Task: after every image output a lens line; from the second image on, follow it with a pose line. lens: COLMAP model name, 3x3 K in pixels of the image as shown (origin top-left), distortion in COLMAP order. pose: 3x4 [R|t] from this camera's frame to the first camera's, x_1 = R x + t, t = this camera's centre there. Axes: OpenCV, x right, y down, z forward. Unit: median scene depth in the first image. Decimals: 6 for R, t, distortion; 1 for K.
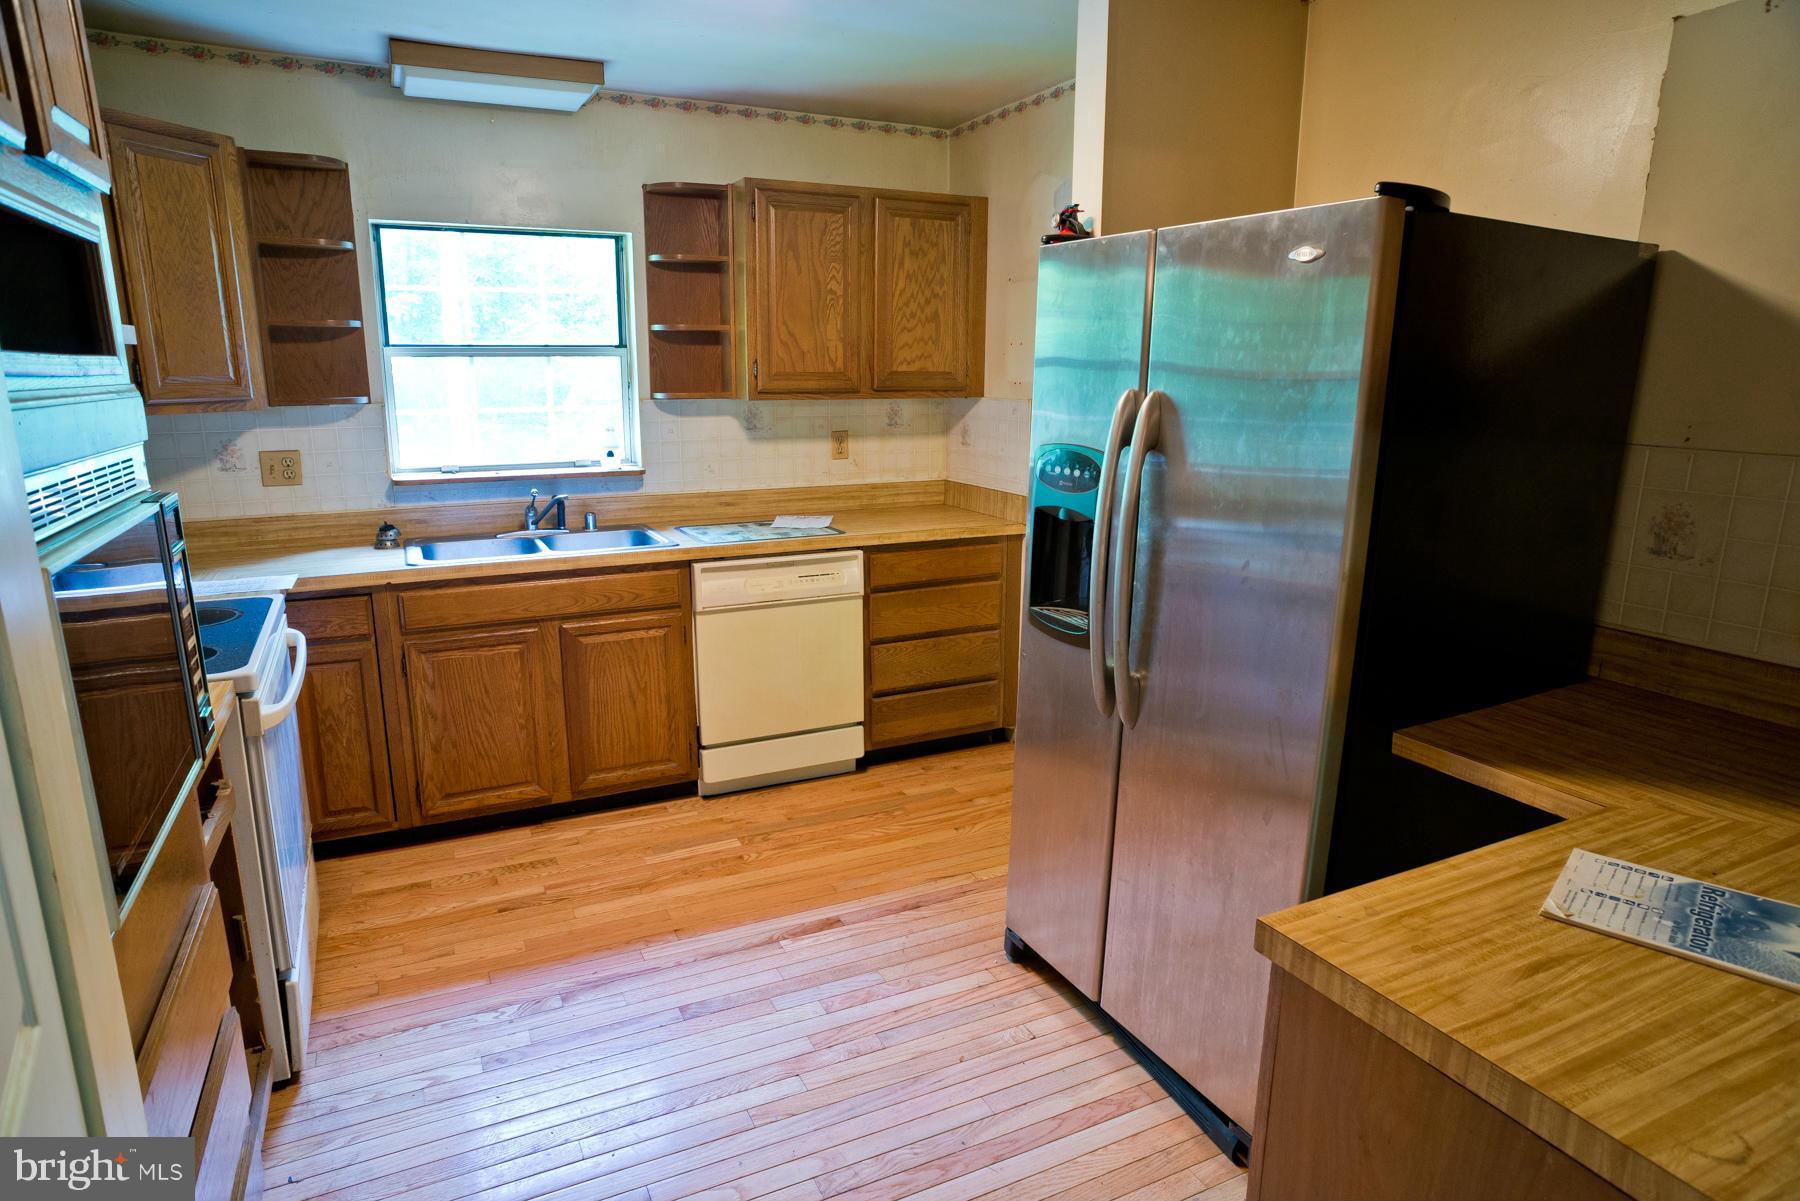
lens RADIAL K [[1033.2, 0, 900.2], [0, 1033.2, 571.9], [0, 0, 1]] dist [-0.084772, 0.063985]
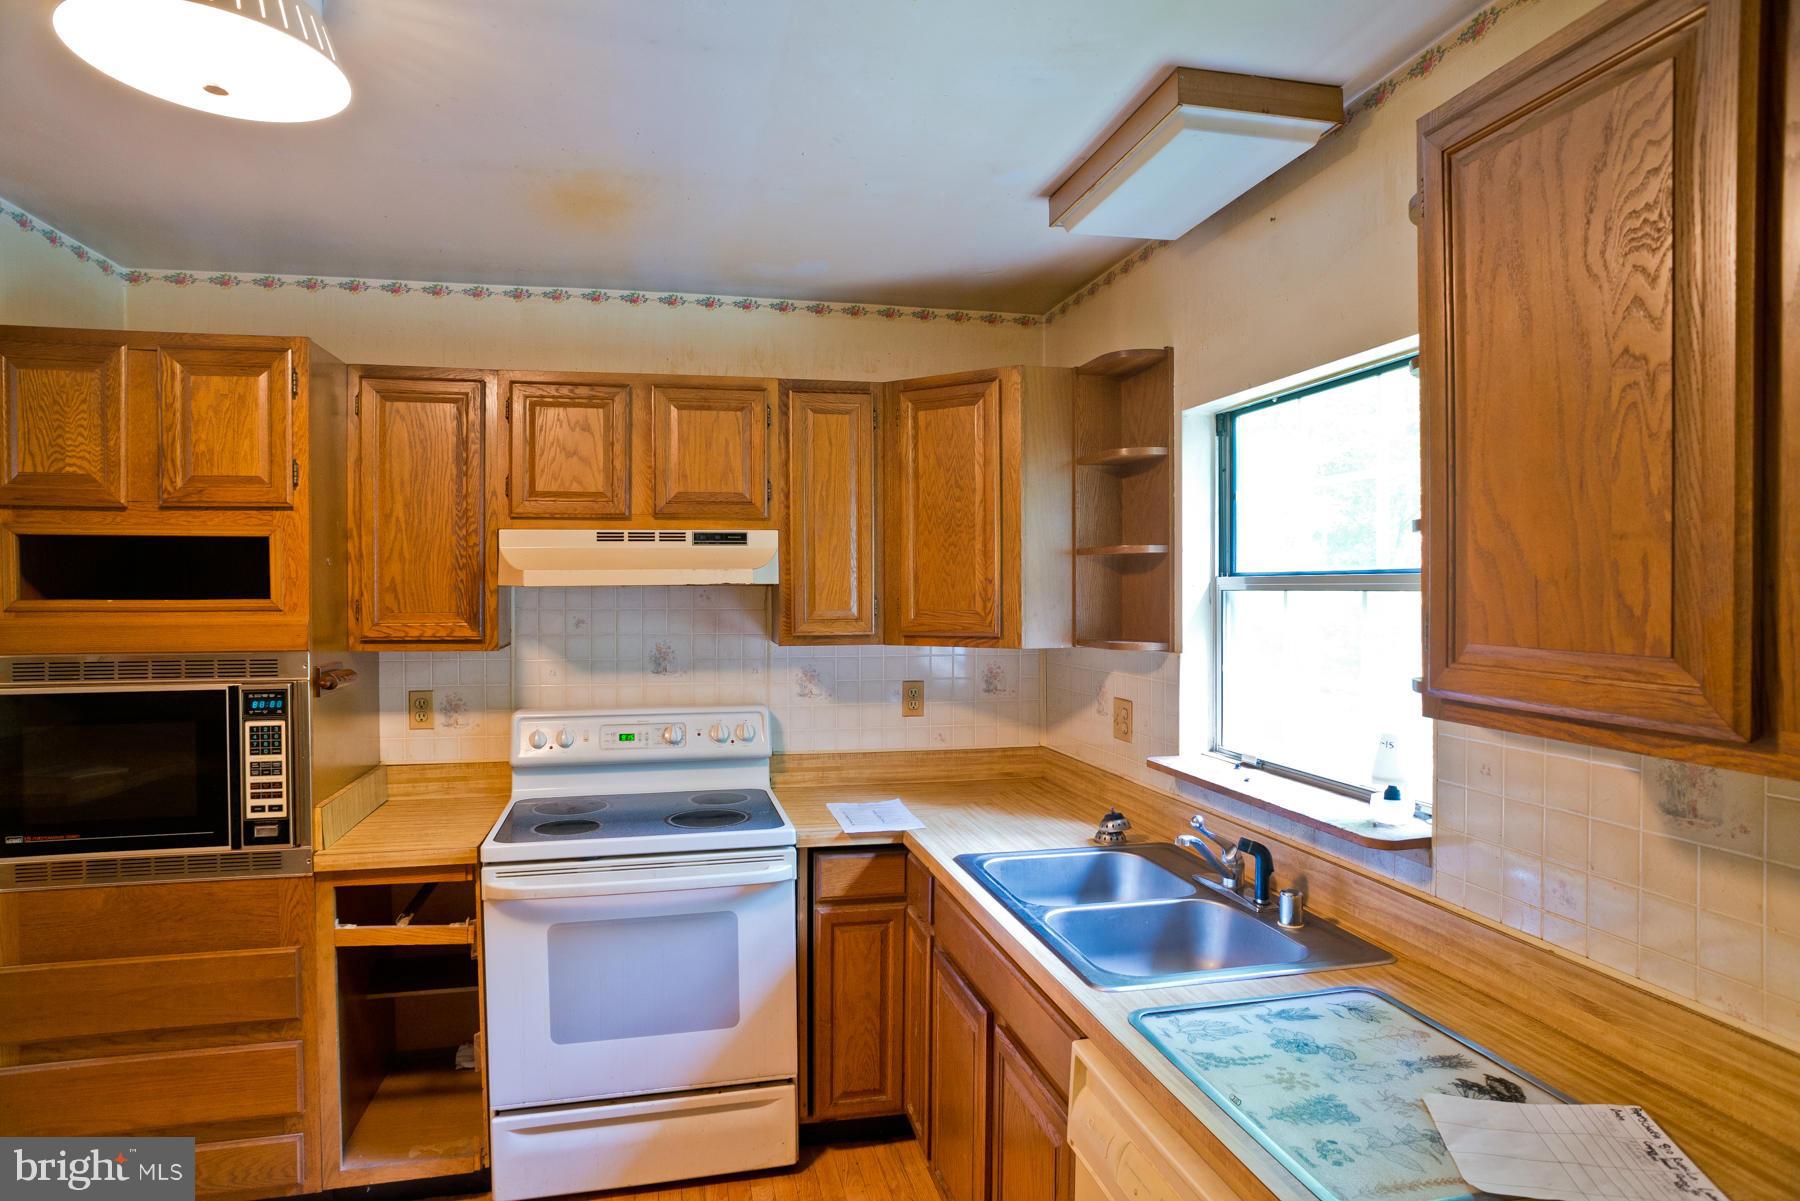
lens RADIAL K [[1028.4, 0, 902.3], [0, 1028.4, 597.7], [0, 0, 1]] dist [-0.083569, 0.056406]
pose [[-0.213006, 0.004596, -0.977040, 0.233130], [-0.203171, 0.977922, 0.048894, -0.186168], [0.955693, 0.208921, -0.207370, 0.886595]]
